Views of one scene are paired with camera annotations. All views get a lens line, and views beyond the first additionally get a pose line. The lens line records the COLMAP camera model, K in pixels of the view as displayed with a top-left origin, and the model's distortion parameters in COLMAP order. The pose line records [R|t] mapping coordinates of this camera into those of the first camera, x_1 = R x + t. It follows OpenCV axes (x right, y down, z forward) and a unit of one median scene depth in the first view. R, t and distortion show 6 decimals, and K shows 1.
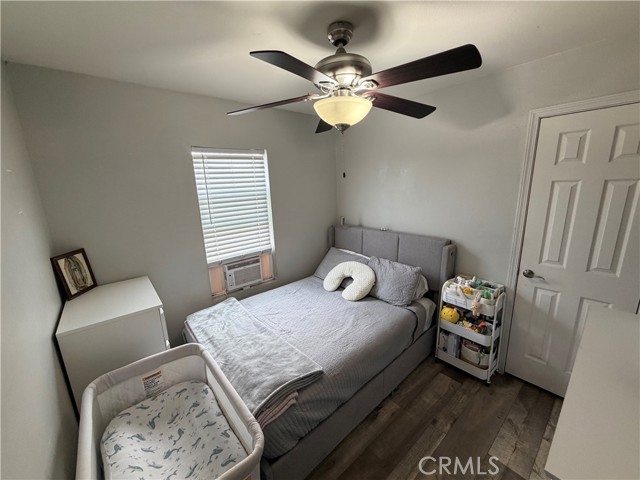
lens RADIAL K [[256.1, 0, 318.4], [0, 256.1, 239.8], [0, 0, 1]] dist [-0.000053, -0.000177]
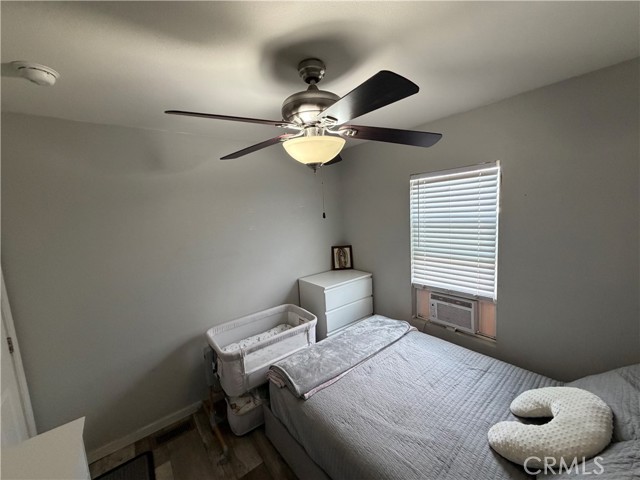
lens RADIAL K [[256.1, 0, 318.4], [0, 256.1, 239.8], [0, 0, 1]] dist [-0.000053, -0.000177]
pose [[-0.039944, 0.157822, -0.986659, 0.602701], [-0.161656, 0.973418, 0.162249, -0.190296], [0.986038, 0.165980, -0.013370, 0.613465]]
